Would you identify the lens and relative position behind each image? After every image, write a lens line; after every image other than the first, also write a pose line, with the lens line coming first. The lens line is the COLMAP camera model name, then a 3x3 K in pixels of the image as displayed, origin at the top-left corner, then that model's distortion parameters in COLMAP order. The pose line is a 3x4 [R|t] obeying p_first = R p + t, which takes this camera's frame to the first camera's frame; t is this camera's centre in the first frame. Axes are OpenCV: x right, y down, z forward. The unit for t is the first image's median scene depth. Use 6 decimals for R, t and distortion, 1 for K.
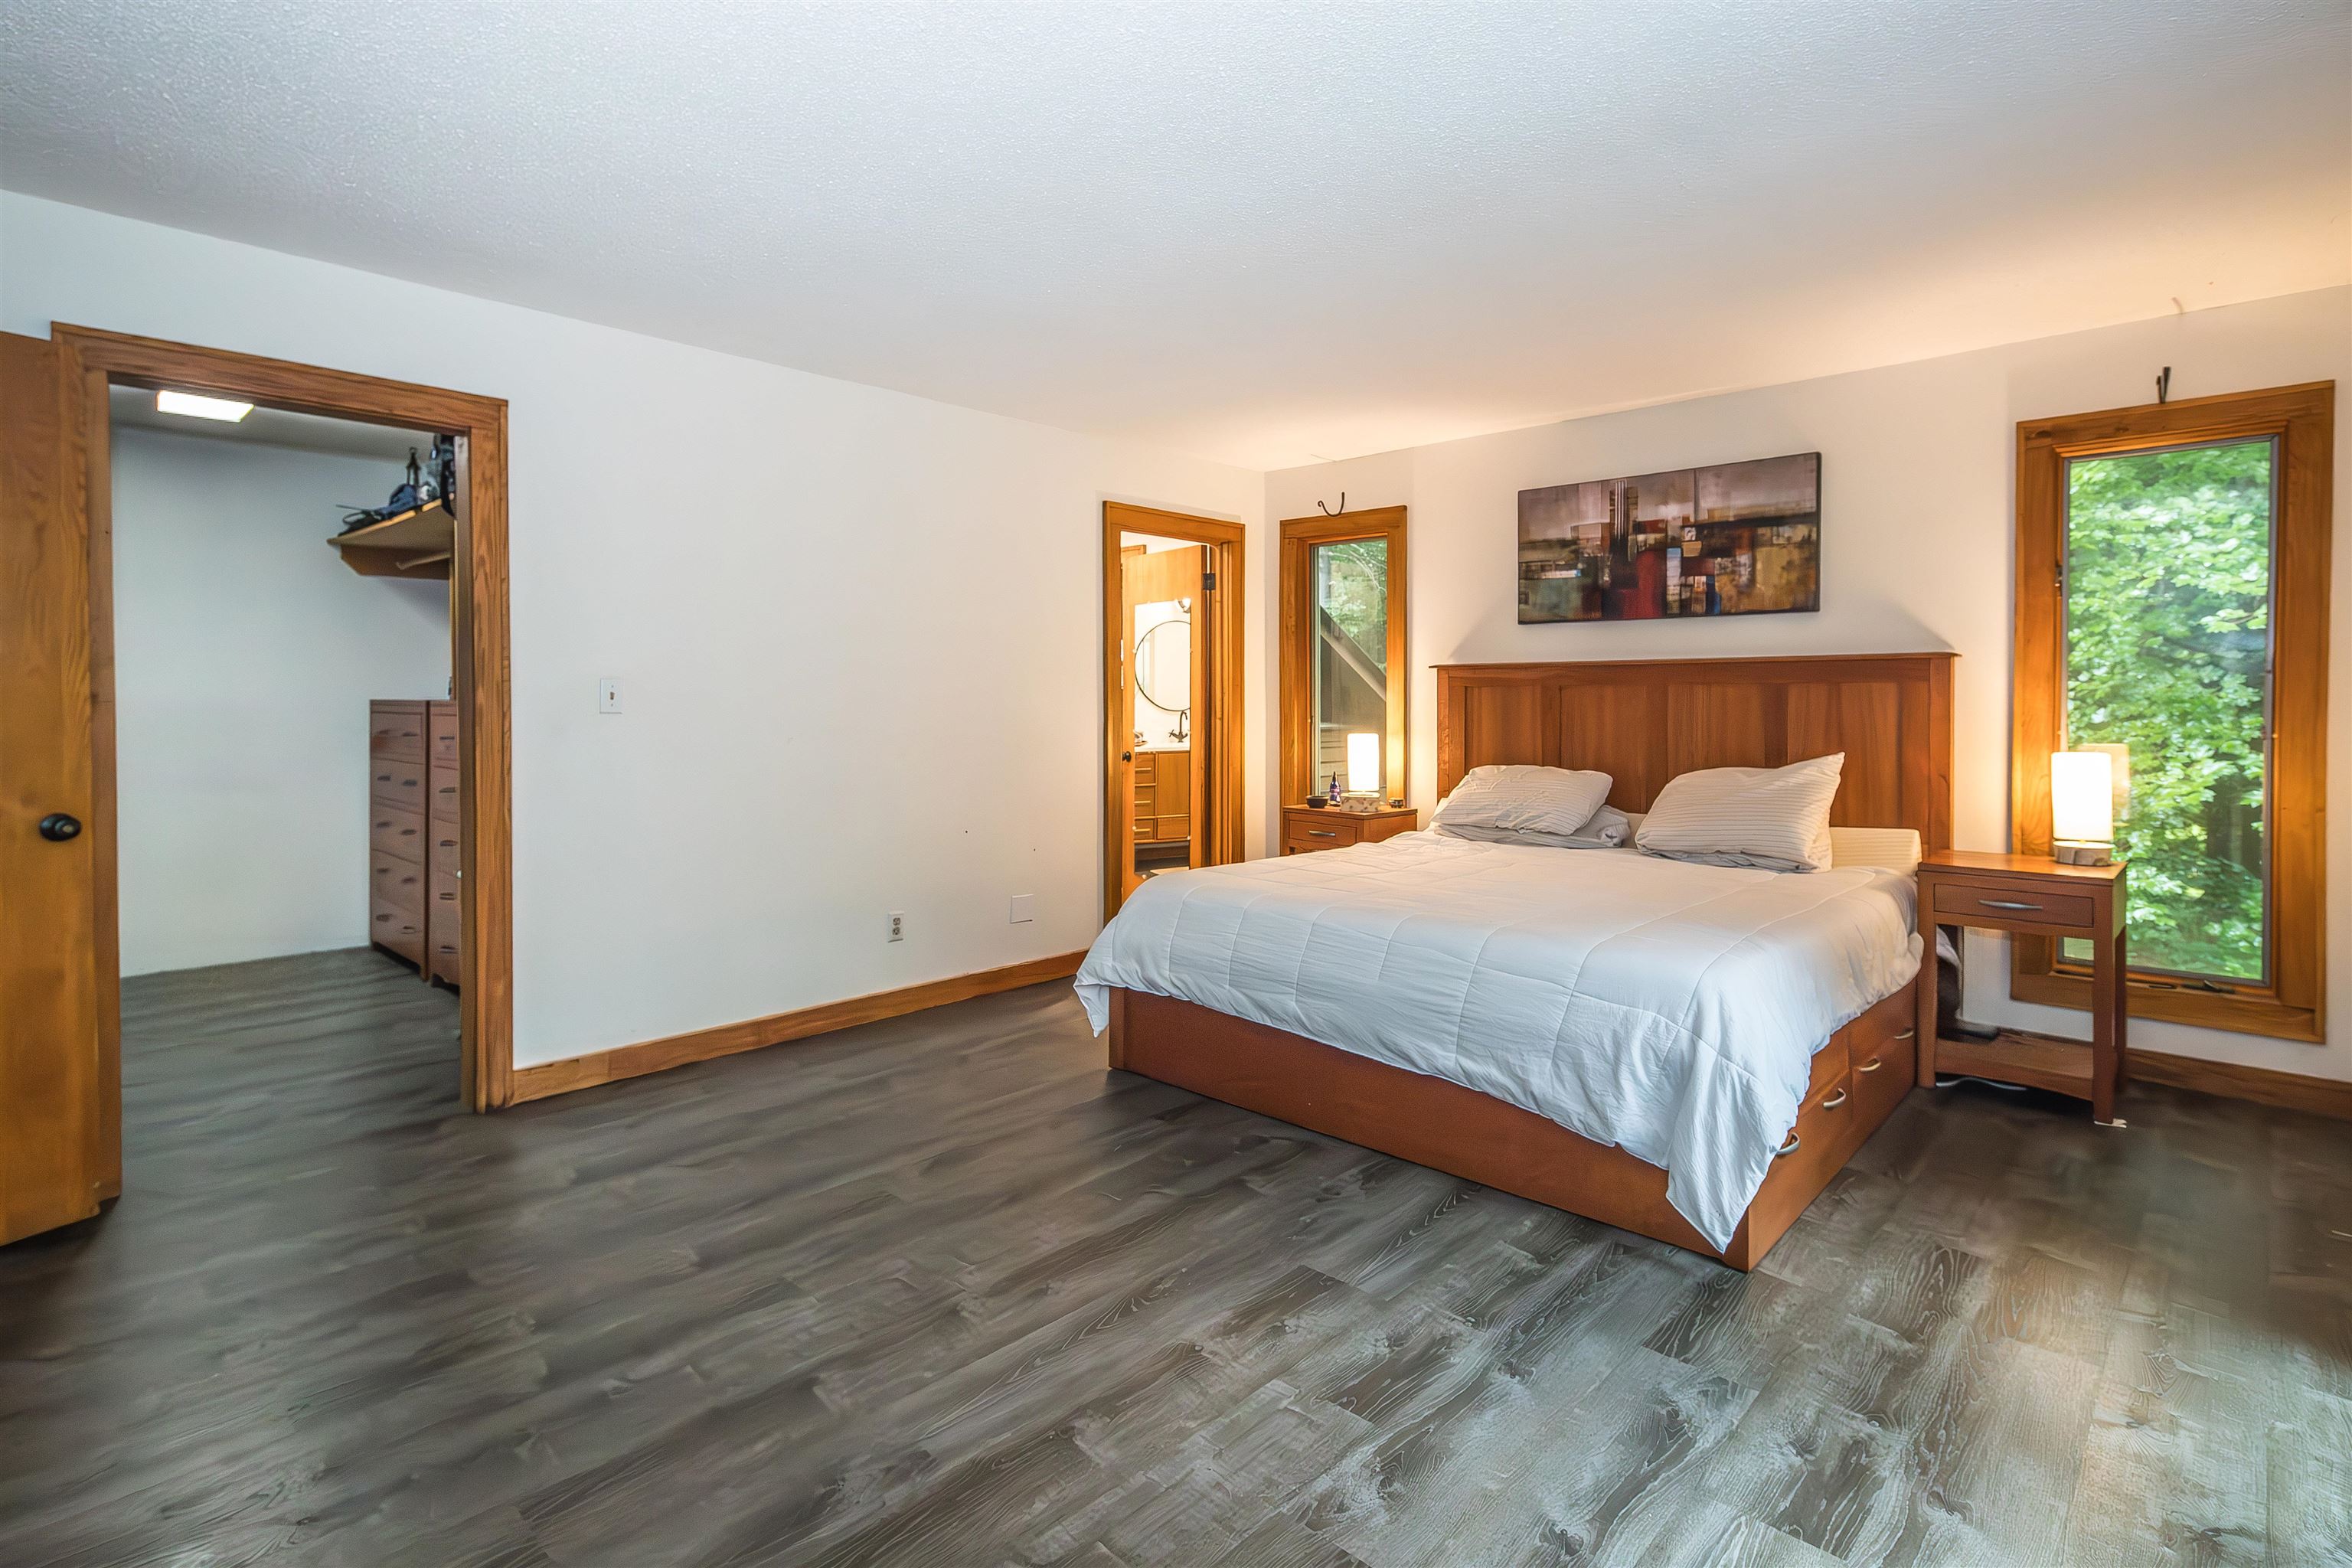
lens RADIAL K [[1154.0, 0, 1184.9], [0, 1154.0, 713.3], [0, 0, 1]] dist [0.006091, 0.000076]
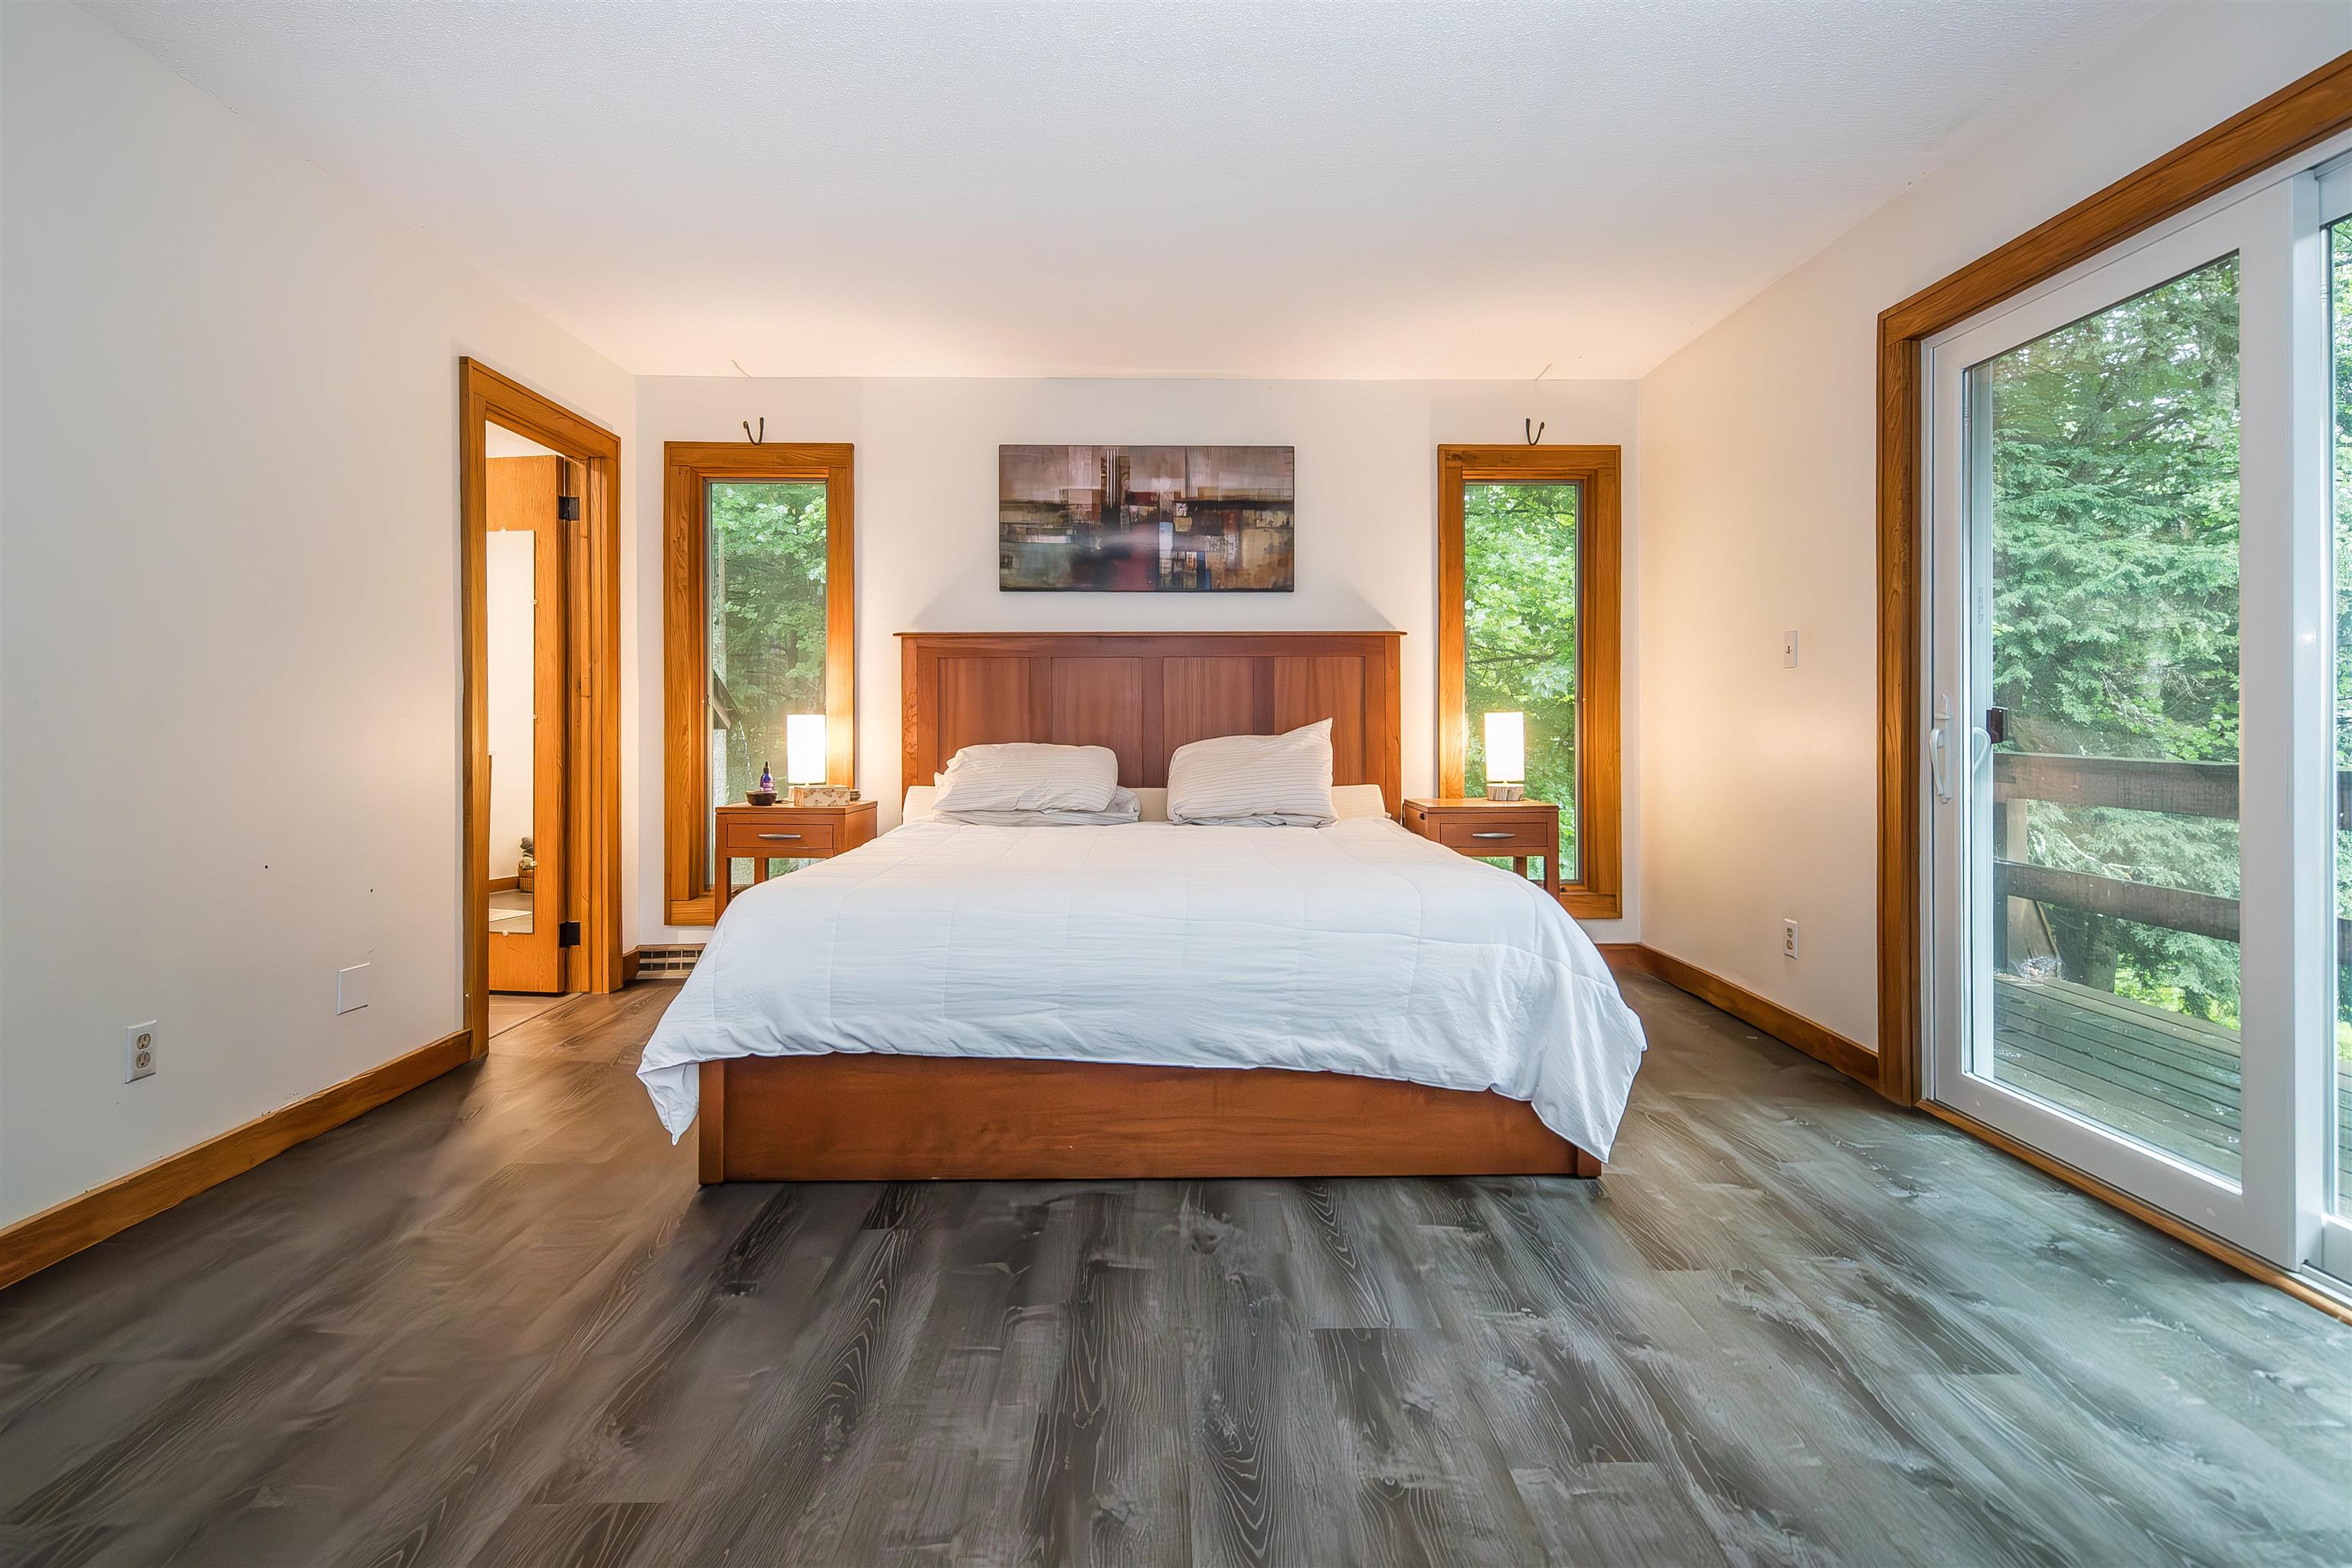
lens RADIAL K [[1154.0, 0, 1175.6], [0, 1154.0, 718.3], [0, 0, 1]] dist [0.006091, 0.000076]
pose [[0.715383, 0.002274, 0.698729, -0.333319], [0.011177, 0.999830, -0.014697, 0.052506], [-0.698644, 0.018324, 0.715235, 0.333043]]
